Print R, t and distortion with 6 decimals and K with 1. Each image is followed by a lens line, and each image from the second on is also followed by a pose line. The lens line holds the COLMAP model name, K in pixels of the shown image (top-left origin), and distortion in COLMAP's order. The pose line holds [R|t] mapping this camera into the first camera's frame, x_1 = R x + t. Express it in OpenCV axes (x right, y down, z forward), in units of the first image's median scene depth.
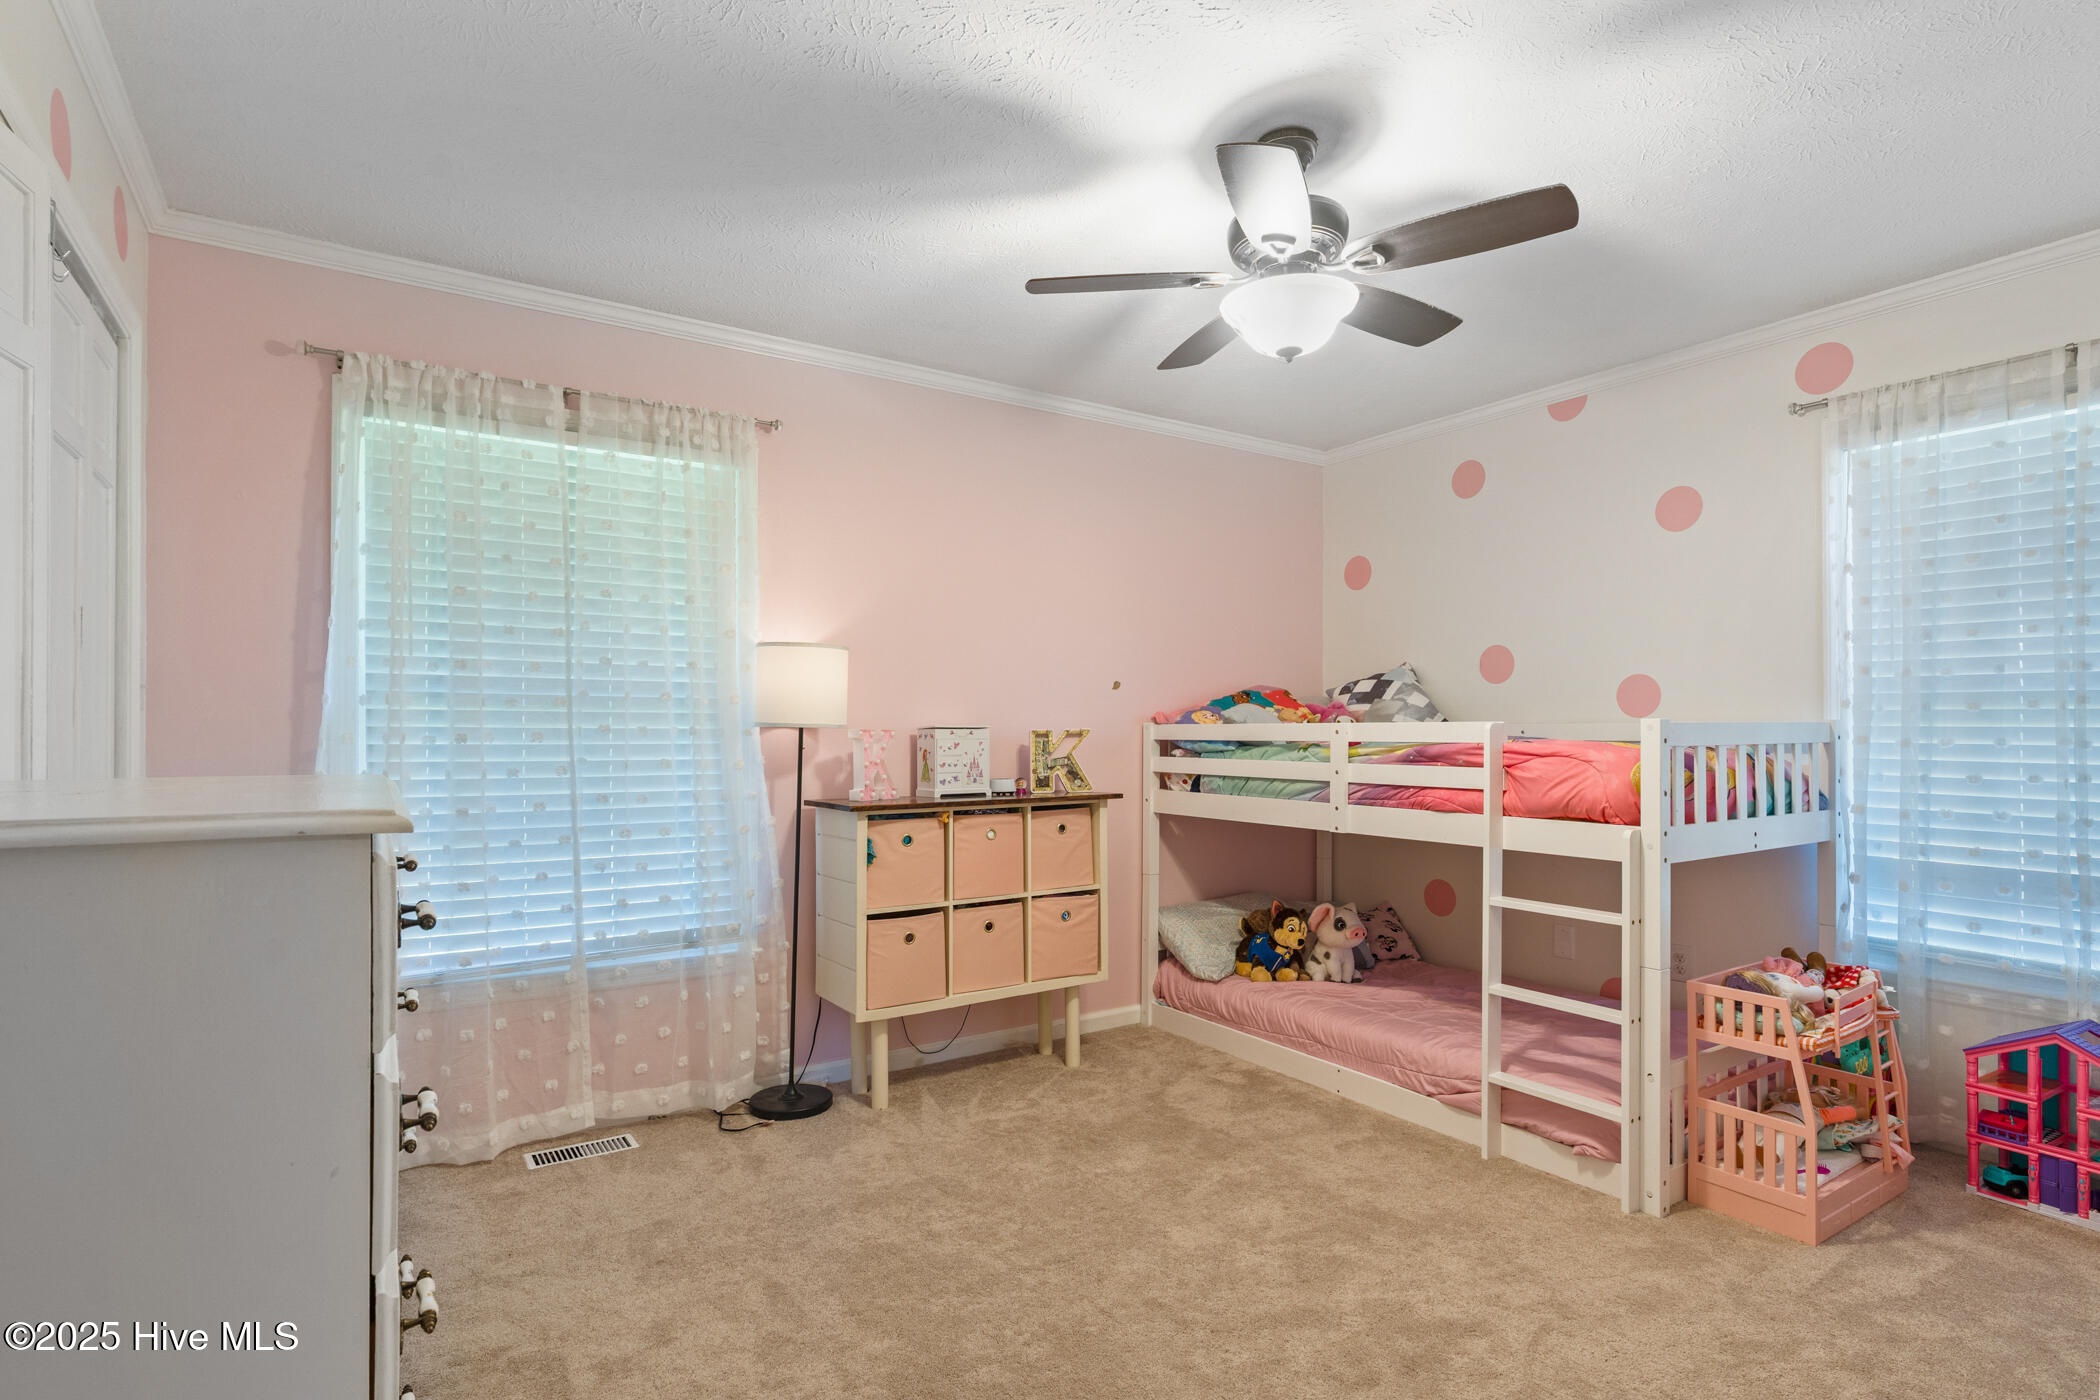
lens RADIAL K [[1050.3, 0, 1053.6], [0, 1050.3, 725.1], [0, 0, 1]] dist [-0.001346, -0.000319]
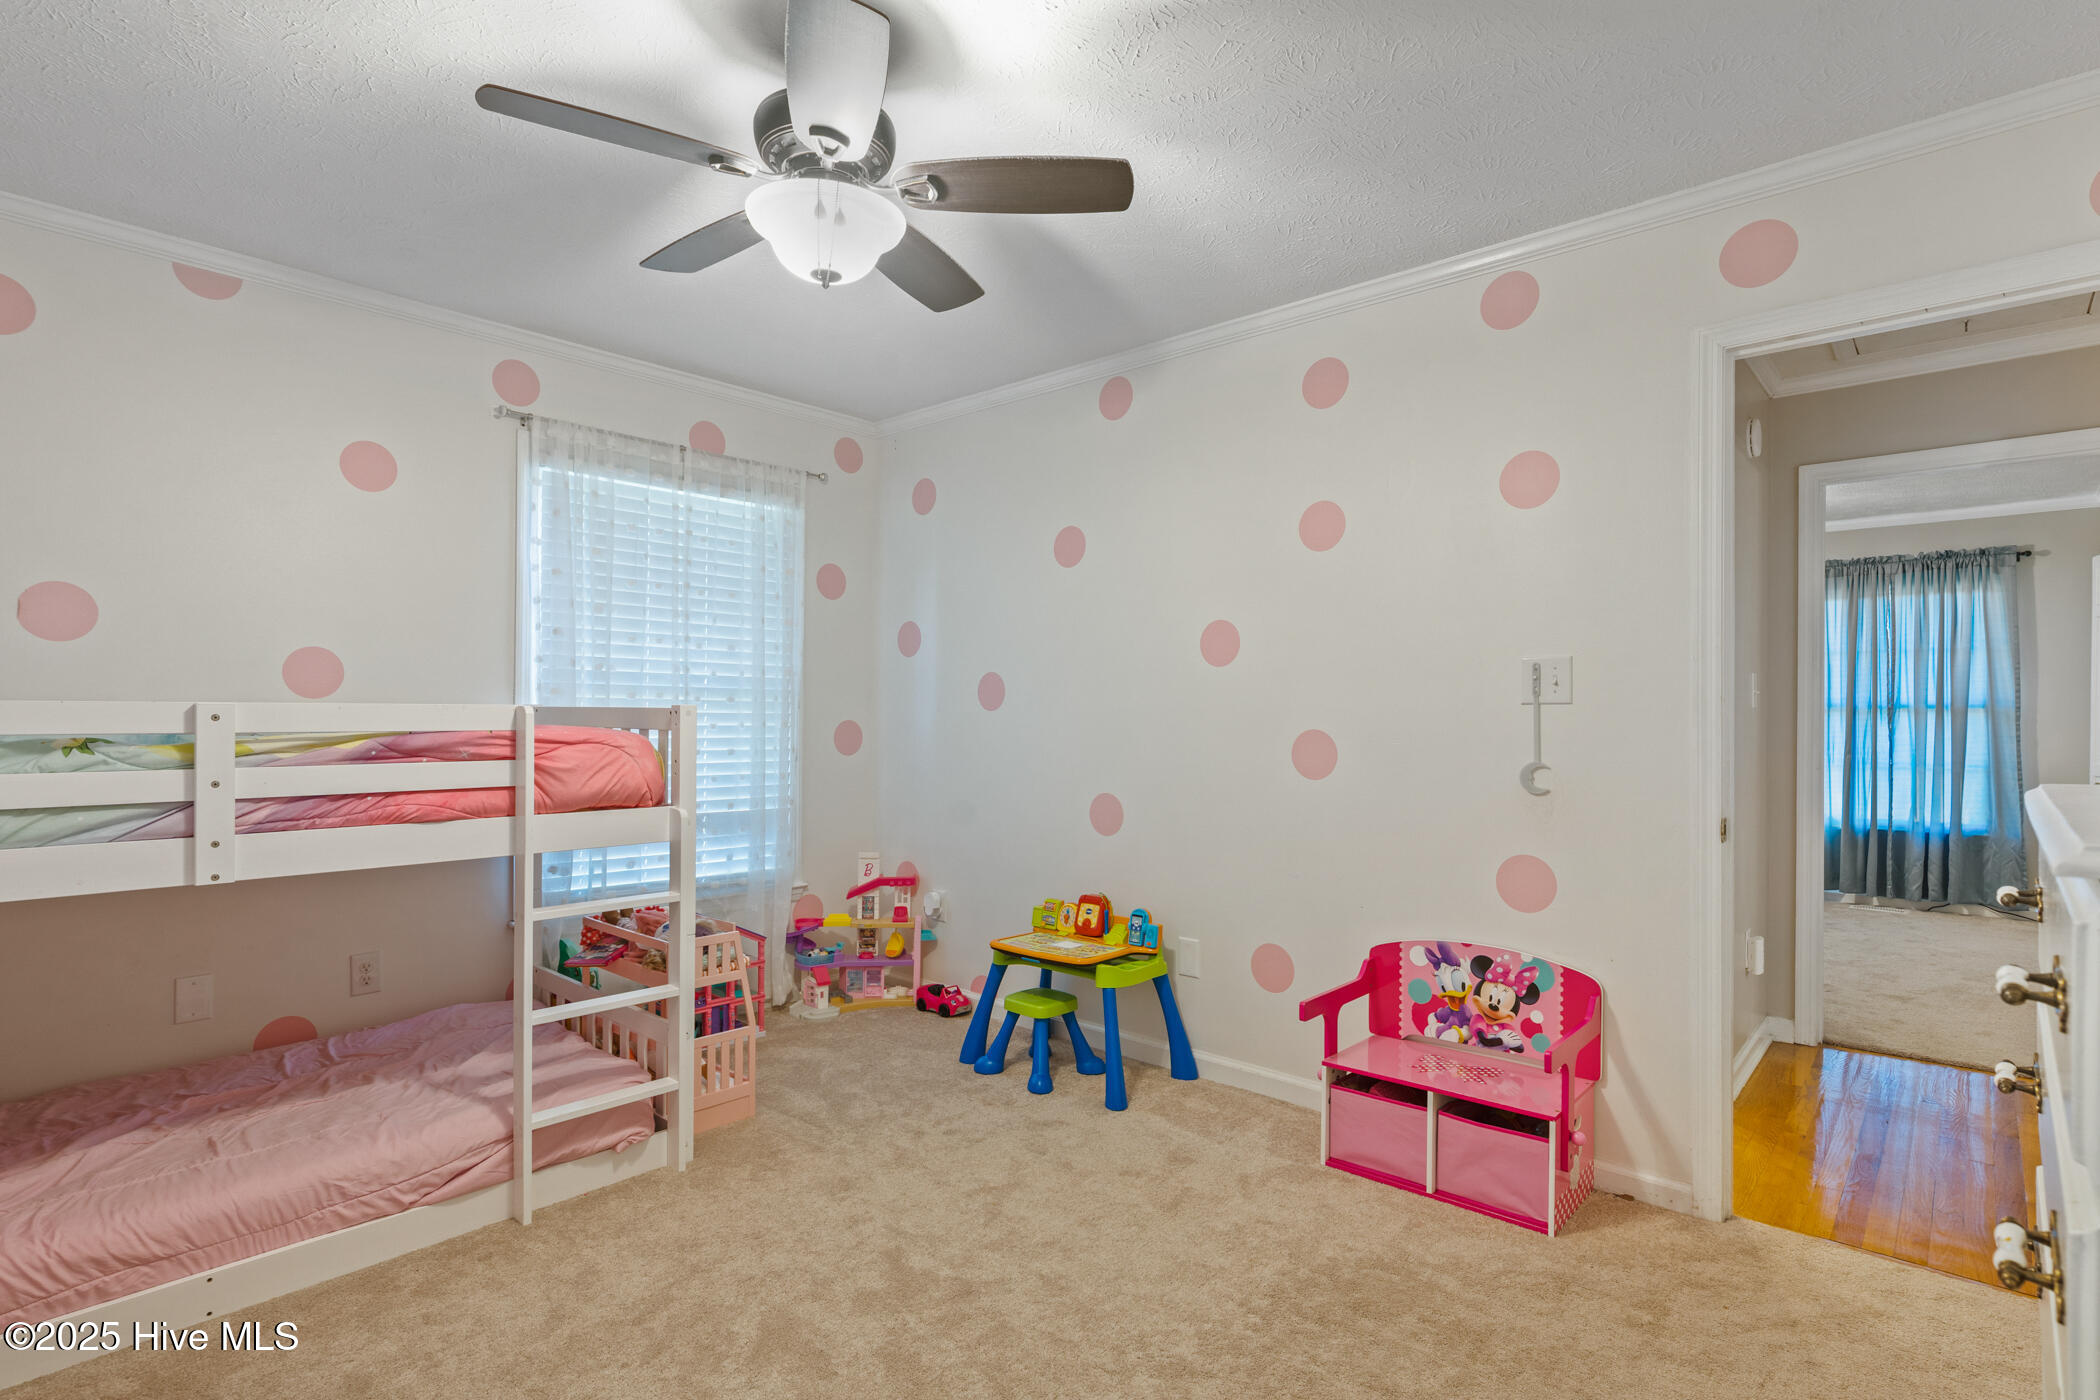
lens RADIAL K [[1060.2, 0, 1050.0], [0, 1060.2, 700.0], [0, 0, 1]] dist [0.001484, 0.000410]
pose [[-0.255179, 0.009835, 0.966844, -0.508391], [-0.010612, 0.999860, -0.012972, -0.000927], [-0.966836, -0.013571, -0.255038, 0.793215]]
